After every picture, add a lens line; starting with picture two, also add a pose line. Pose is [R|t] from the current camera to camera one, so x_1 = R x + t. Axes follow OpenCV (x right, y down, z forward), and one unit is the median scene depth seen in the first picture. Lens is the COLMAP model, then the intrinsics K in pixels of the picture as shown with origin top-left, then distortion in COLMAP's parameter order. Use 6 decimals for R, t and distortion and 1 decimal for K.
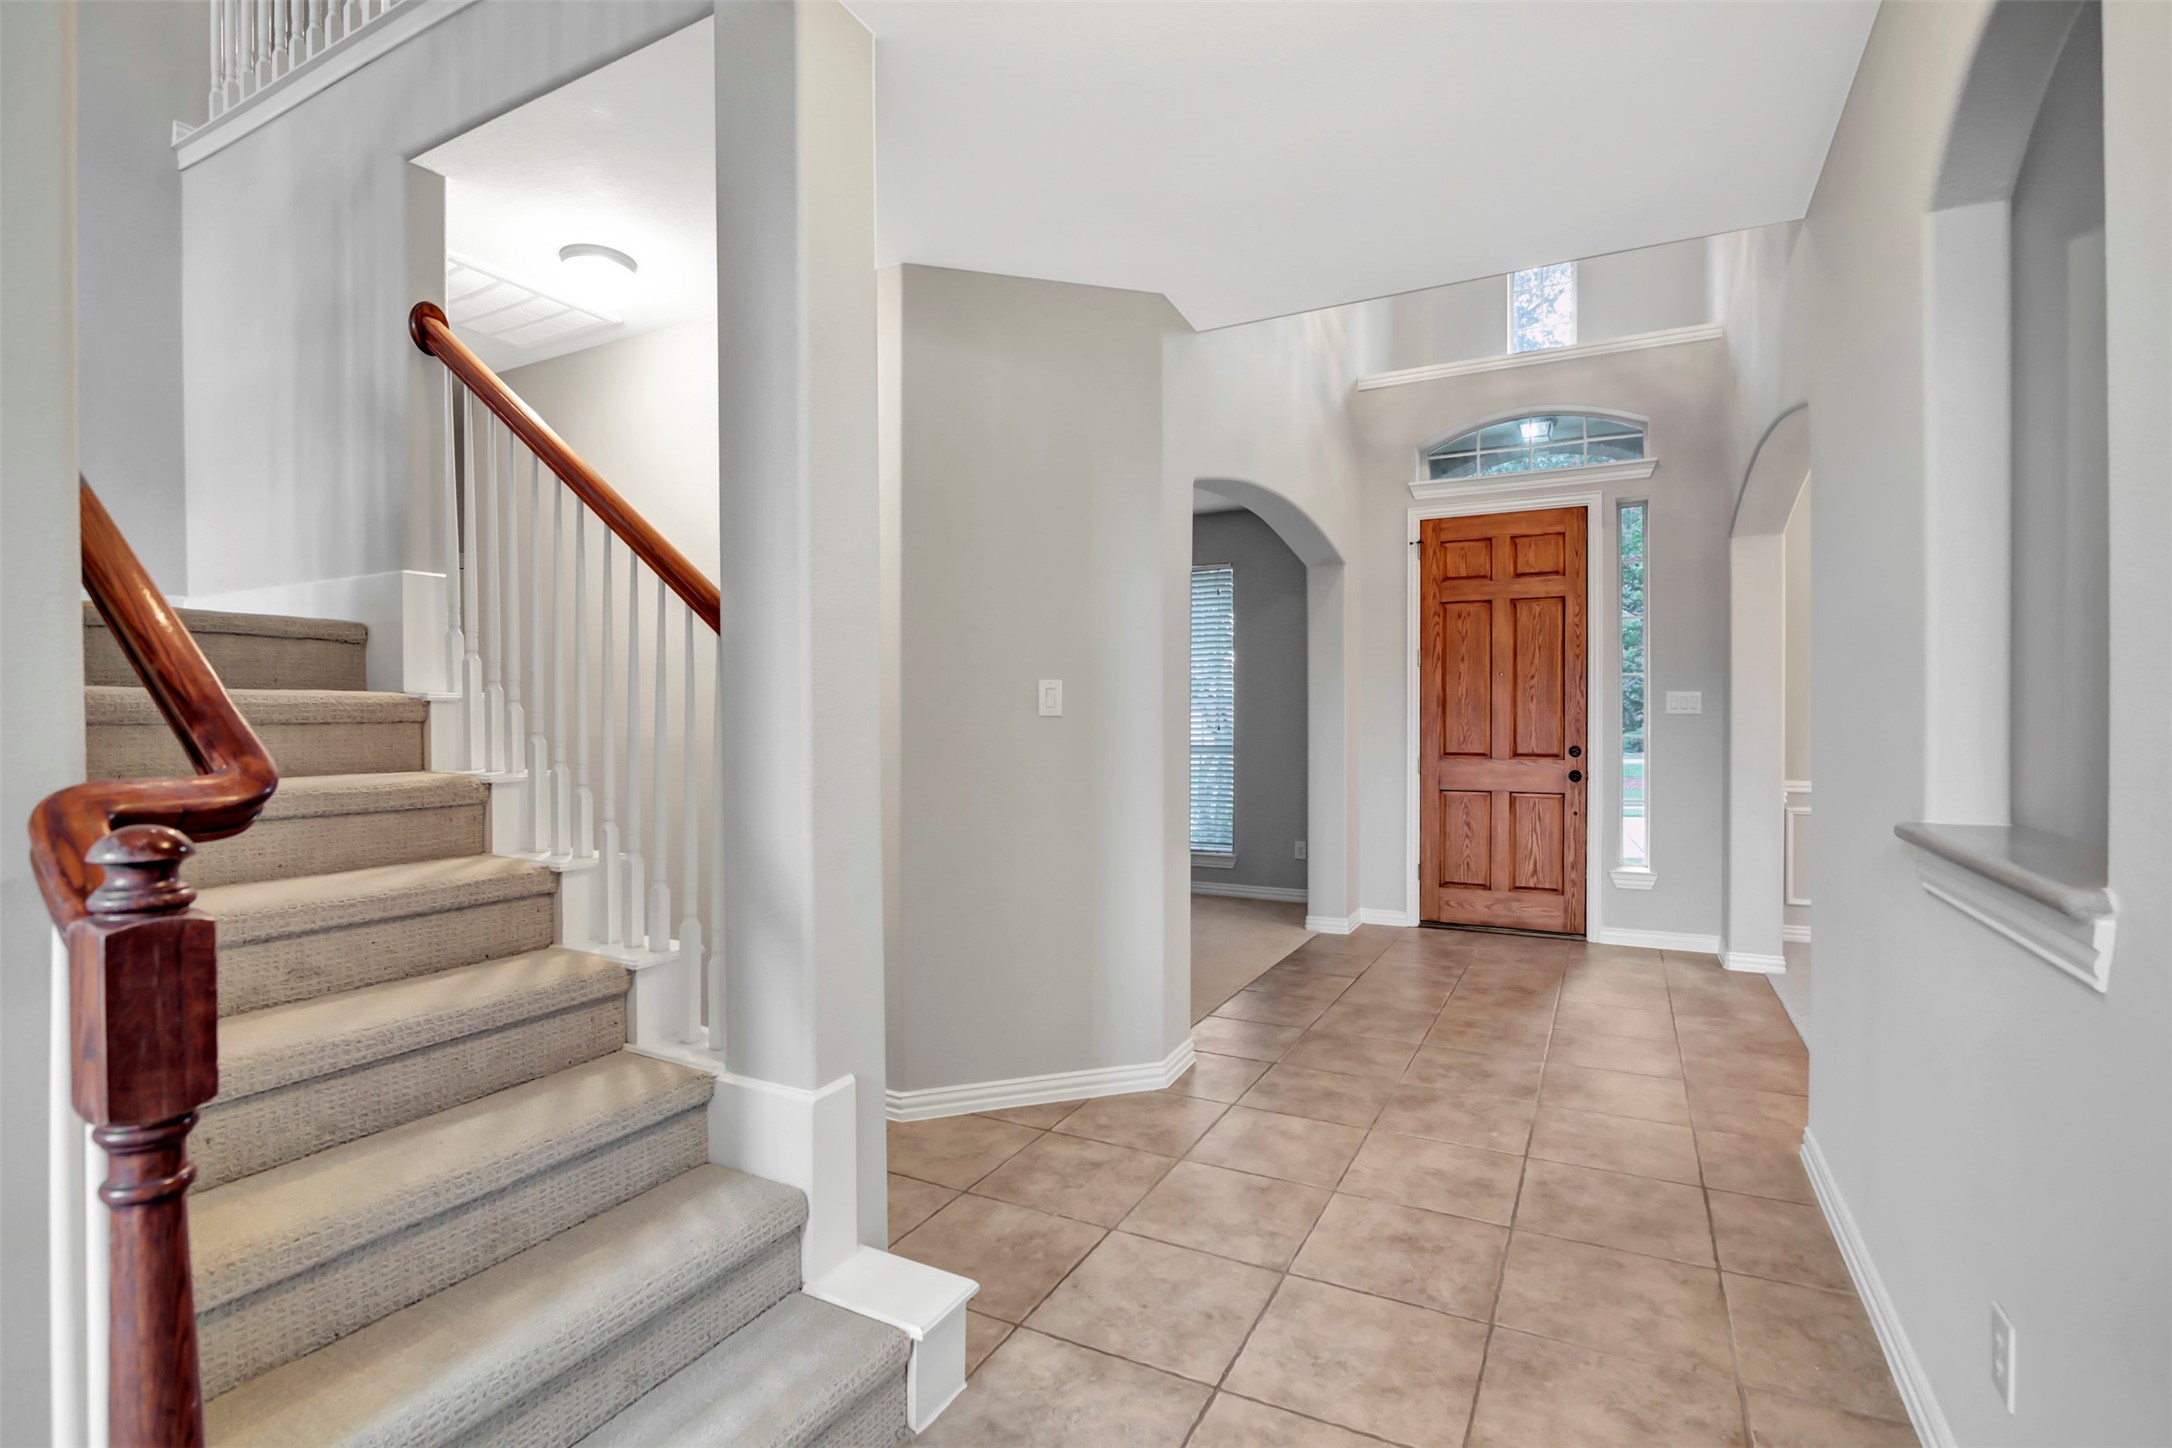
lens RADIAL K [[1015.0, 0, 1084.2], [0, 1015.0, 726.7], [0, 0, 1]] dist [-0.018788, 0.002150]
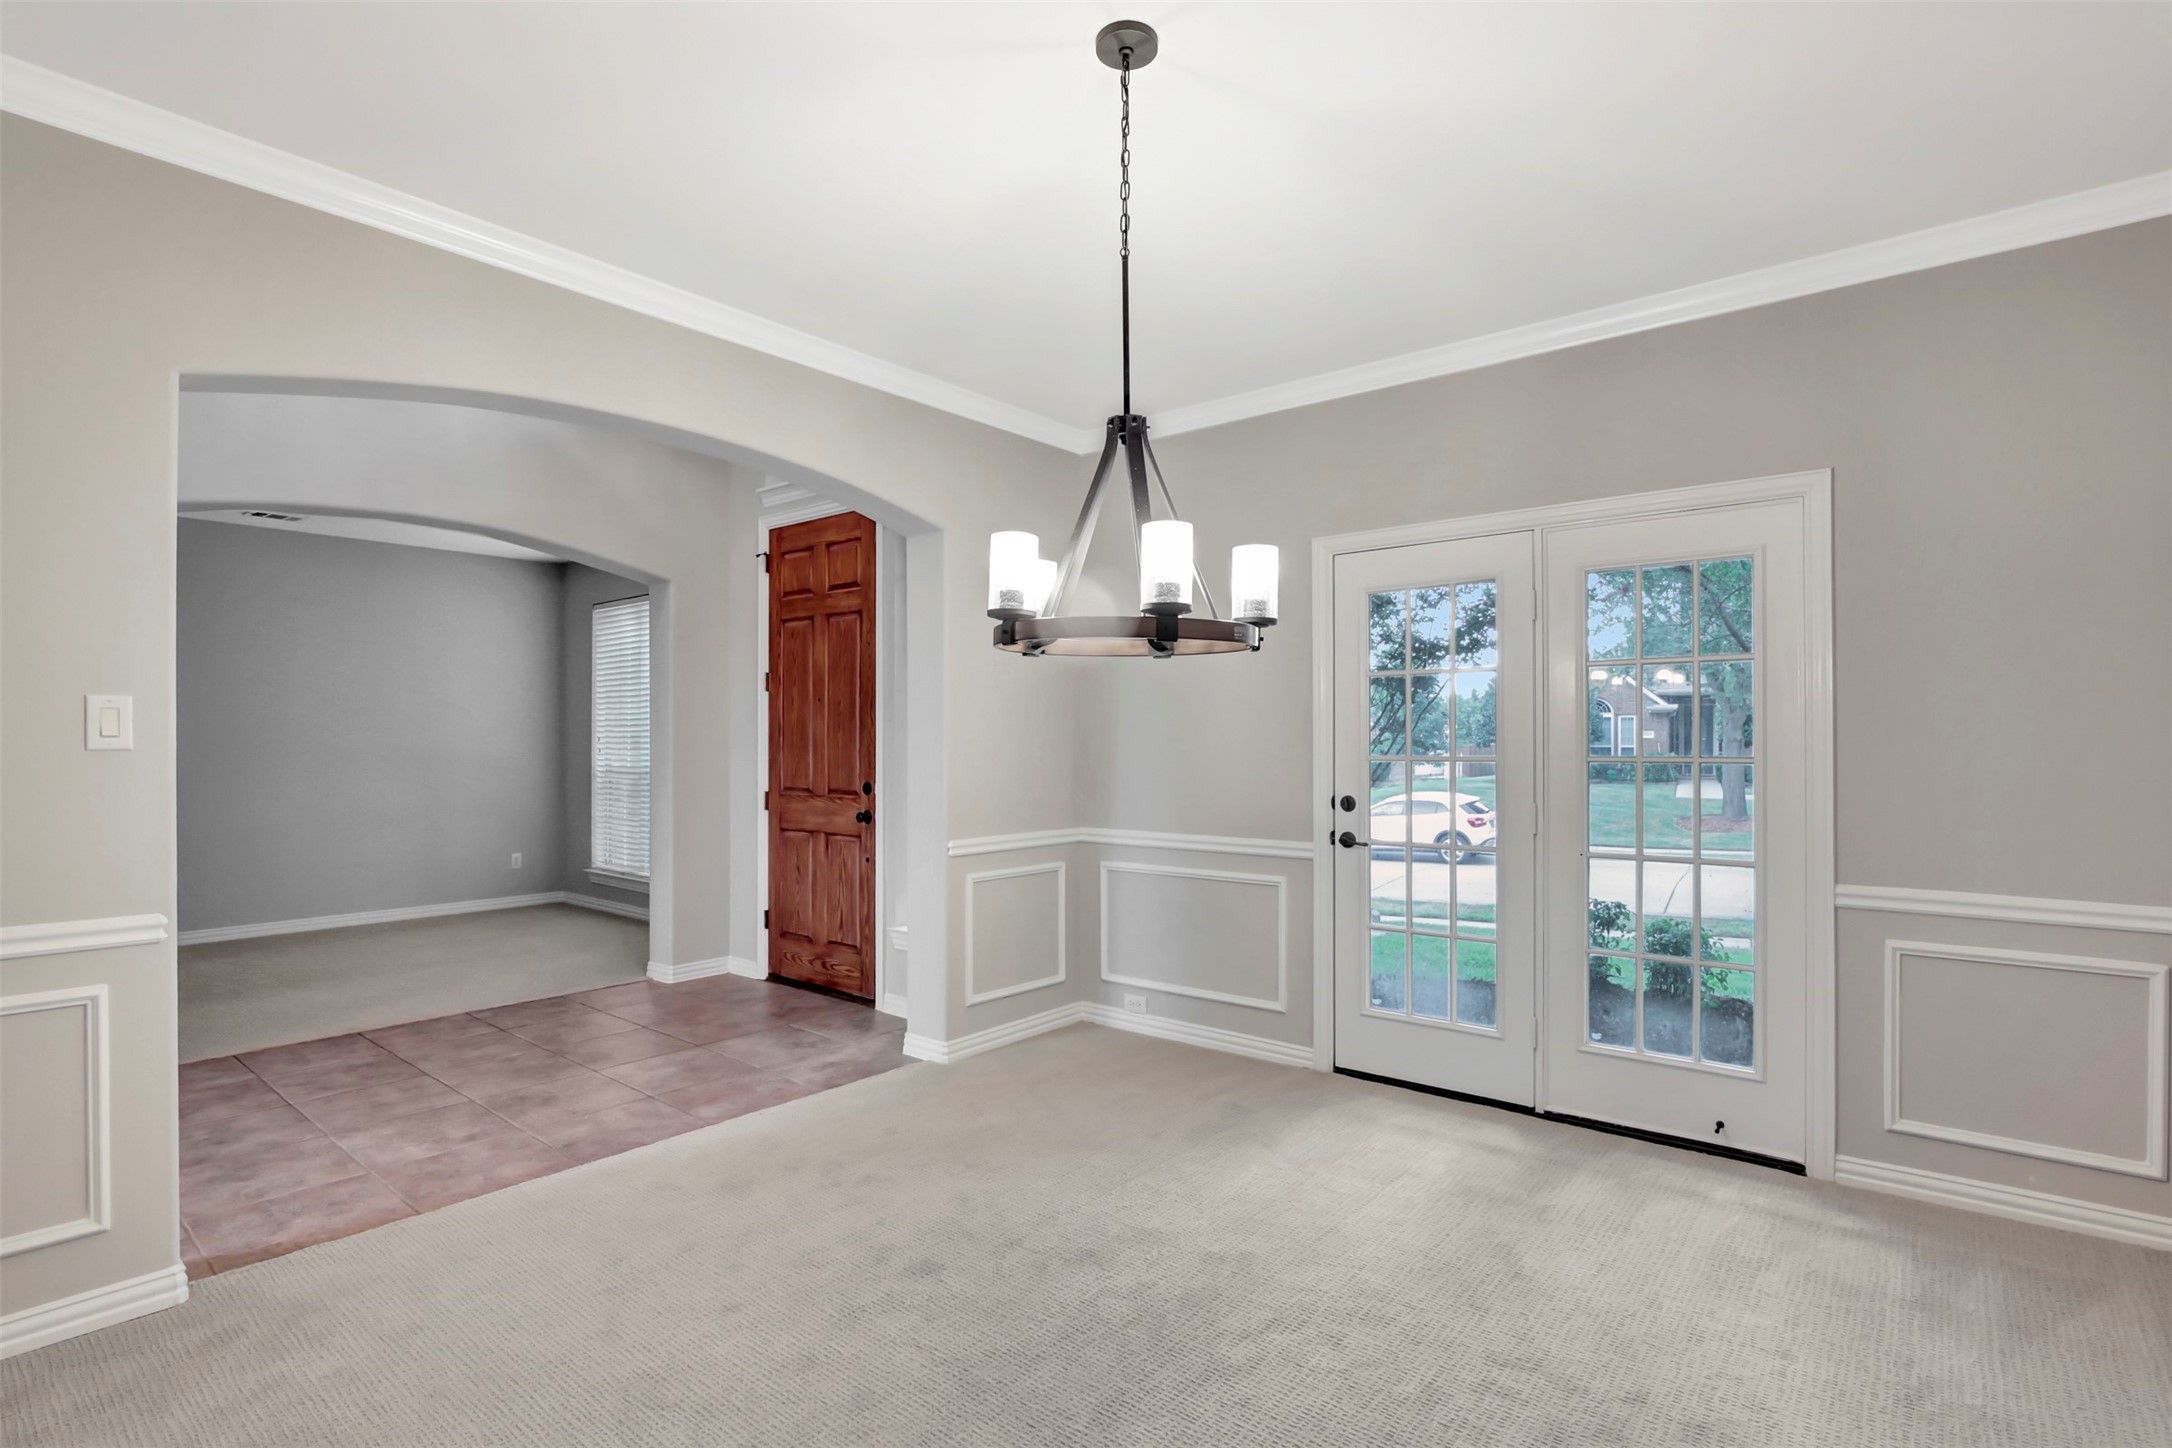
lens RADIAL K [[1015.0, 0, 1099.7], [0, 1015.0, 754.0], [0, 0, 1]] dist [-0.018788, 0.002150]
pose [[0.978556, 0.011939, -0.205635, 0.836478], [-0.013631, 0.999884, -0.006813, -0.001884], [0.205530, 0.009470, 0.978605, 0.184653]]
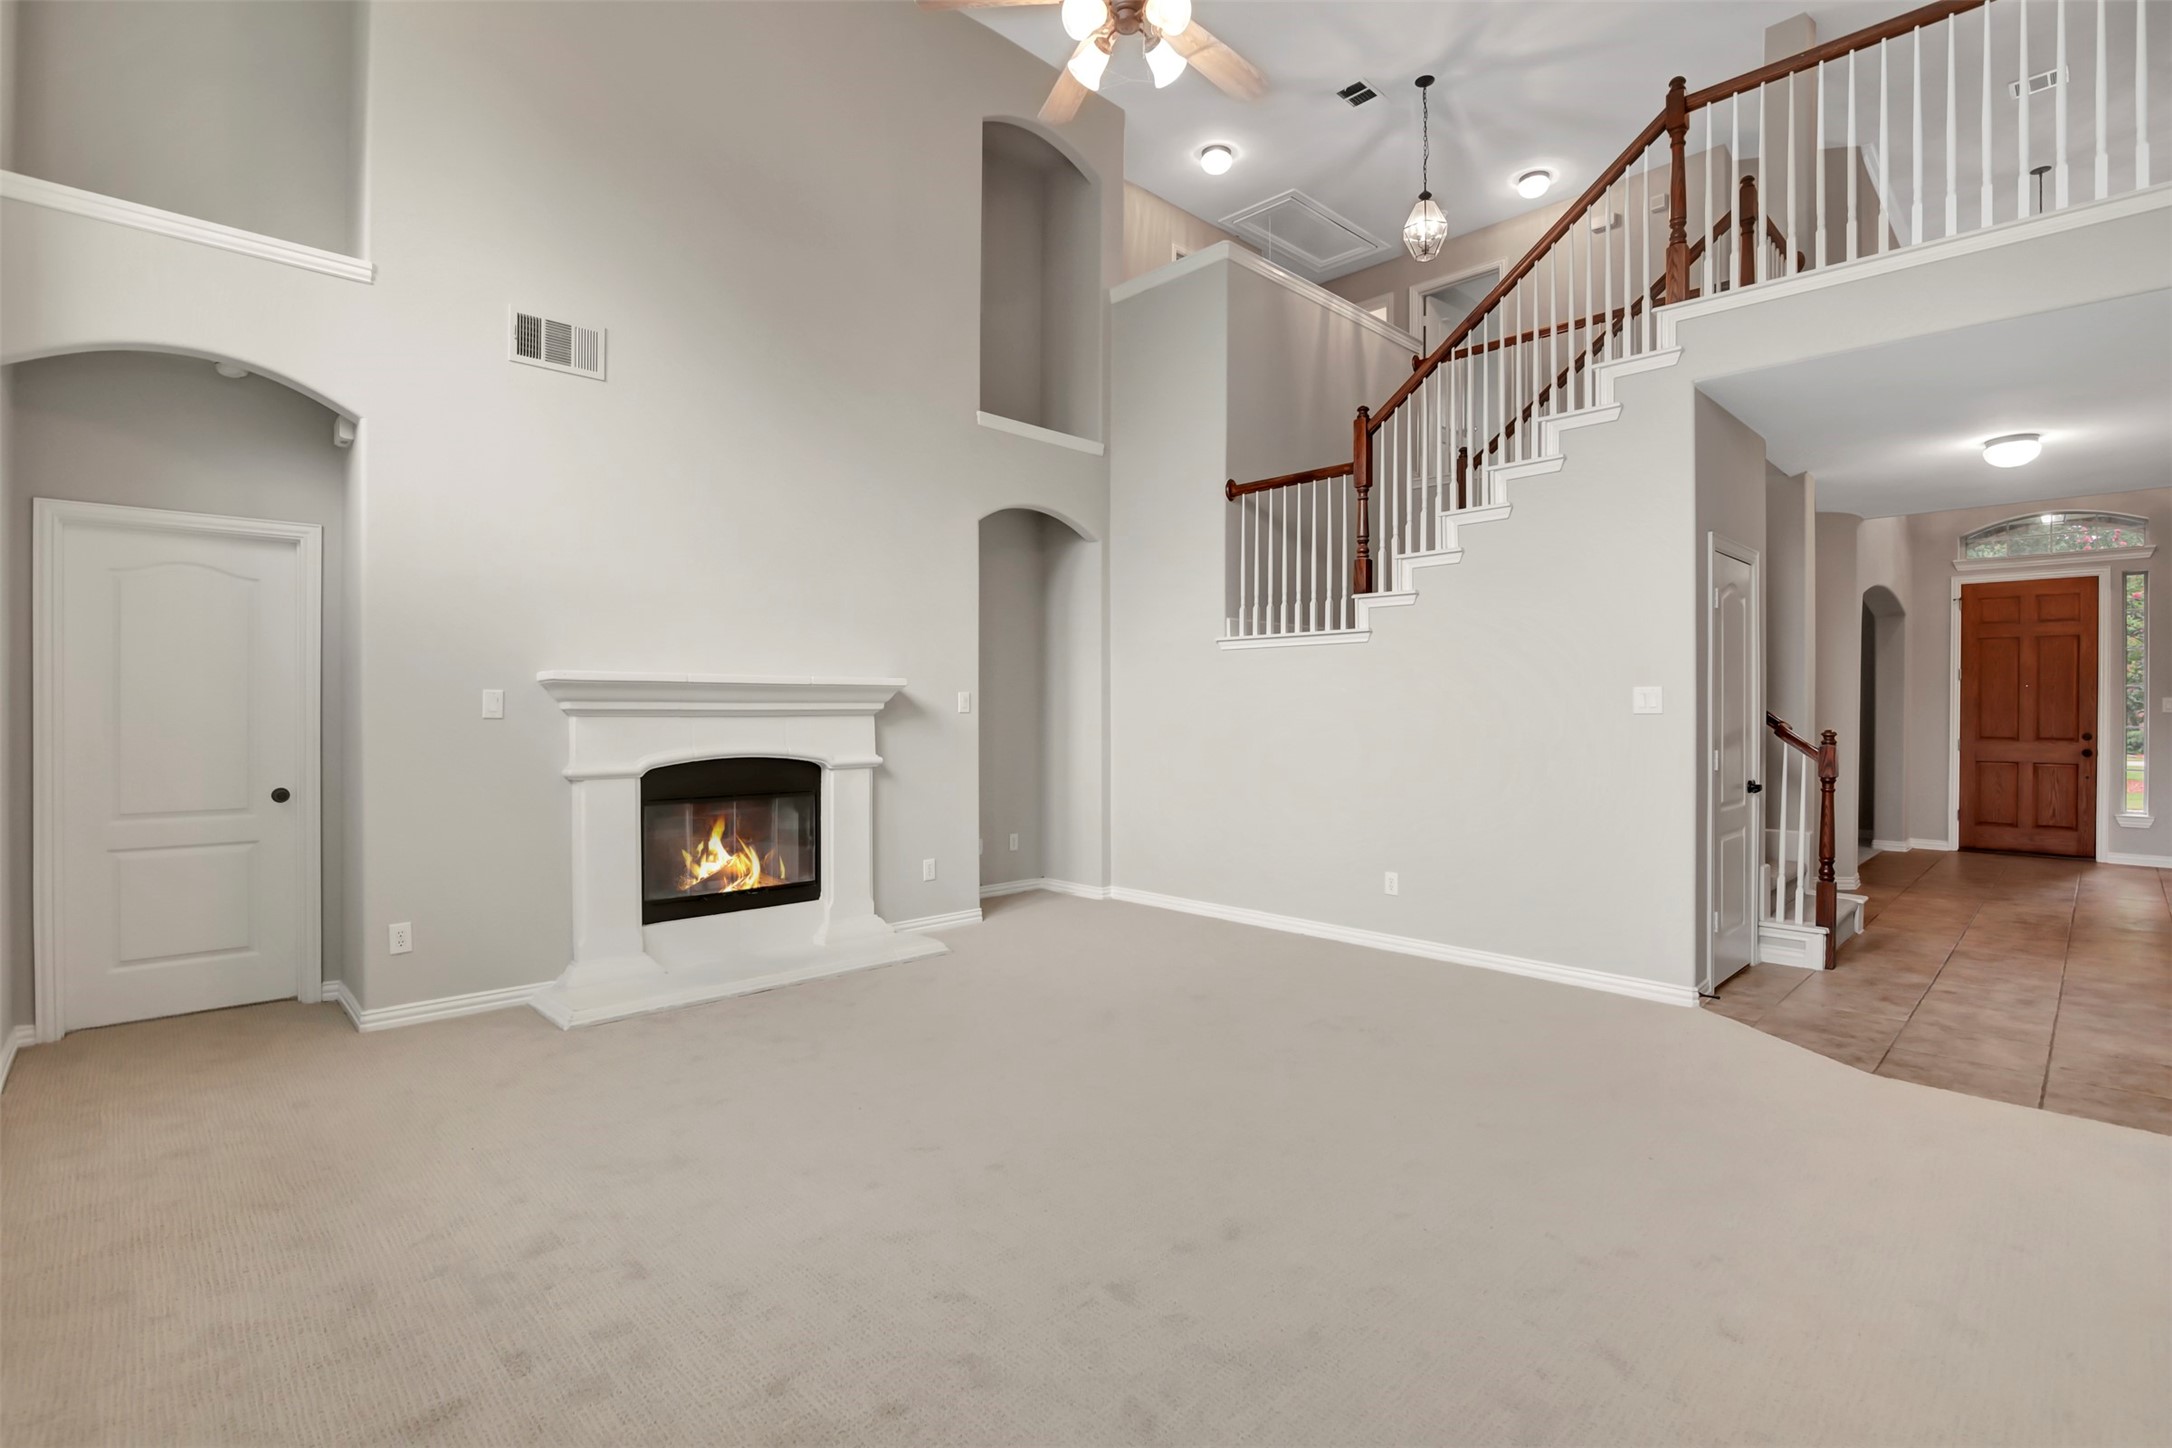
lens RADIAL K [[1015.0, 0, 1084.6], [0, 1015.0, 719.8], [0, 0, 1]] dist [-0.018788, 0.002150]
pose [[0.951976, 0.007143, -0.306089, -0.480545], [-0.008610, 0.999957, -0.003443, 0.017163], [0.306052, 0.005913, 0.951997, -0.872950]]
